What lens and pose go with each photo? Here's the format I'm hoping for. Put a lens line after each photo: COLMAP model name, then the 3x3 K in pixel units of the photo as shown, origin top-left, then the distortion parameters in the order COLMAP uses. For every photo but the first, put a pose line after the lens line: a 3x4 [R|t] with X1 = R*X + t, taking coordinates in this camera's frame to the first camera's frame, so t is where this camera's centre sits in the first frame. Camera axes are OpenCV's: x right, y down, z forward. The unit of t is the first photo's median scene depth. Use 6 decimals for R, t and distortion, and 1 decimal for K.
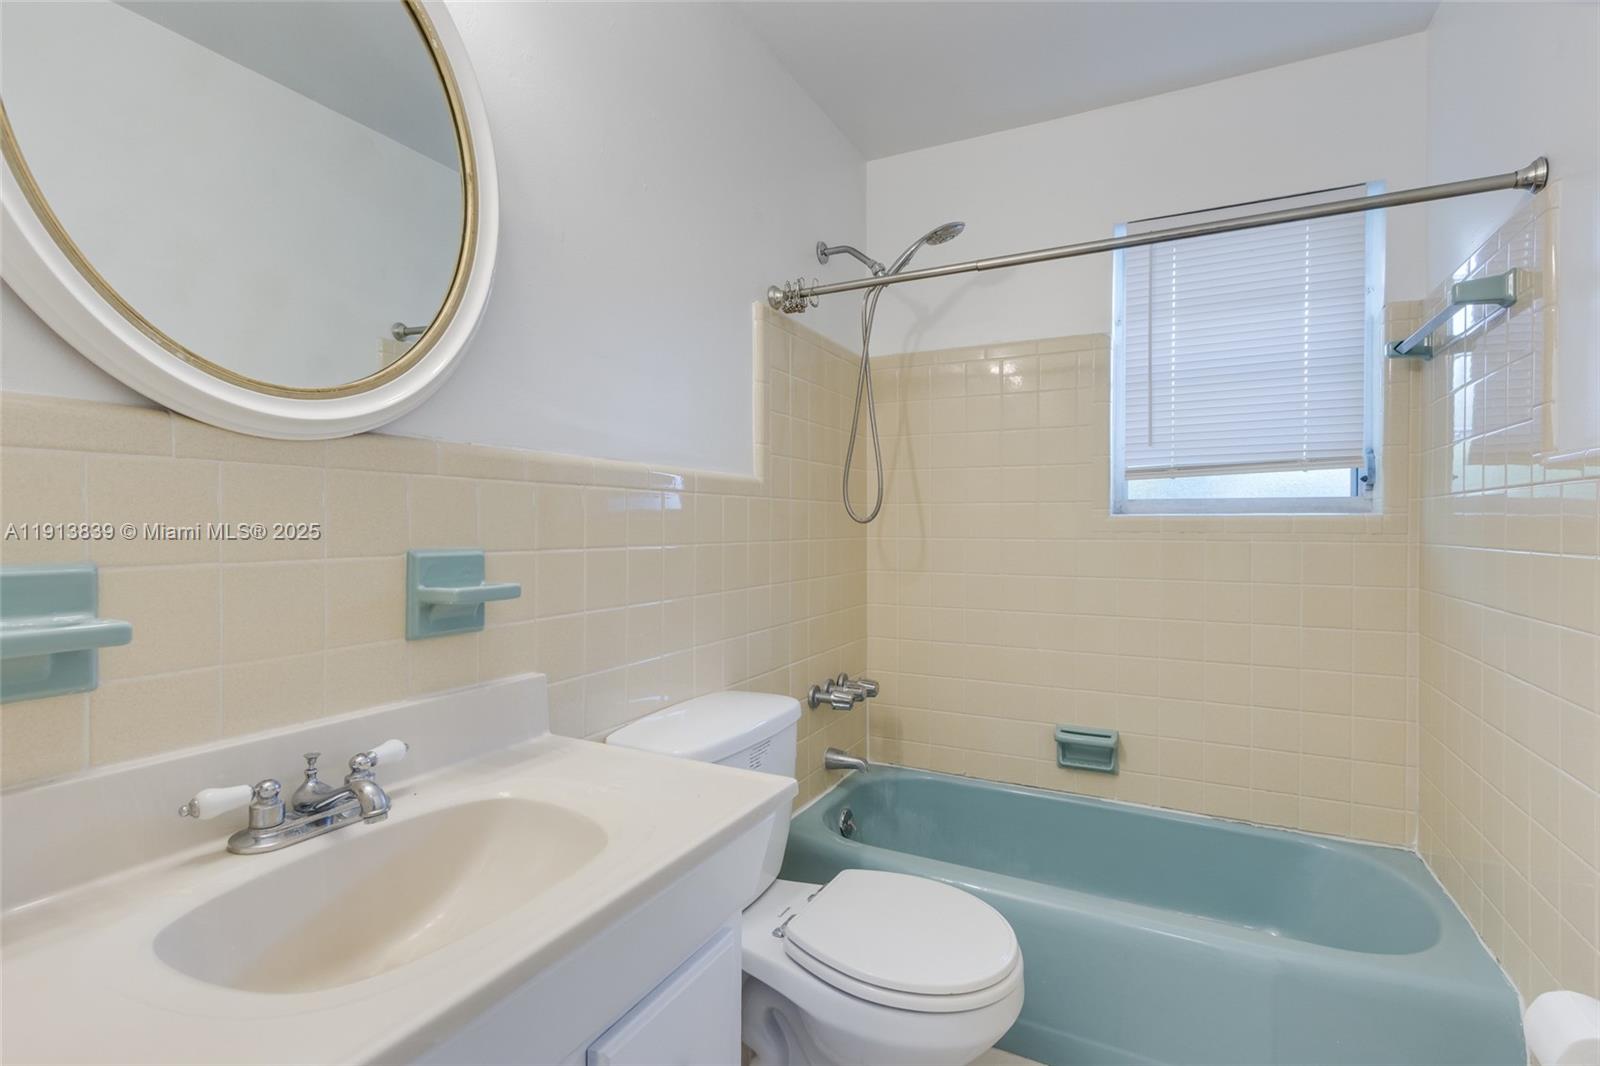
lens RADIAL K [[756.0, 0, 806.5], [0, 756.0, 530.9], [0, 0, 1]] dist [0.007553, 0.000107]
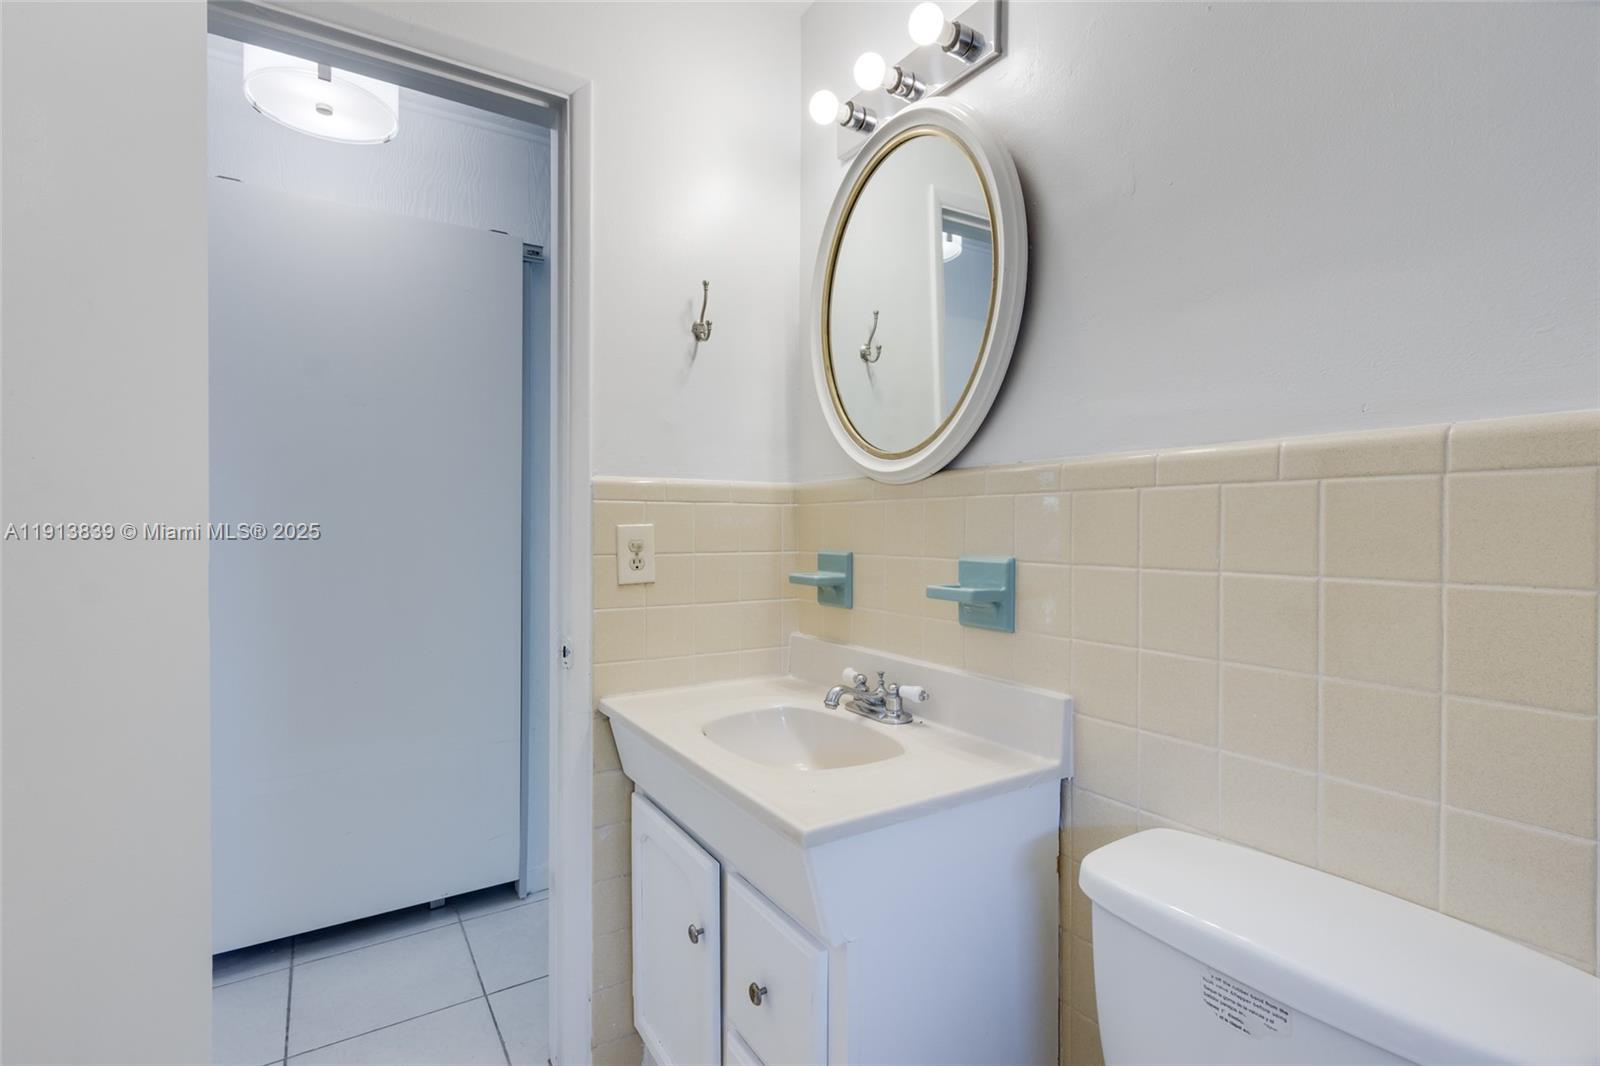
lens RADIAL K [[756.0, 0, 806.5], [0, 756.0, 530.9], [0, 0, 1]] dist [0.007553, 0.000107]
pose [[-0.525377, -0.011259, -0.850795, 0.694468], [-0.017386, 0.999846, -0.002495, -0.009698], [0.850692, 0.013481, -0.525492, 1.384112]]
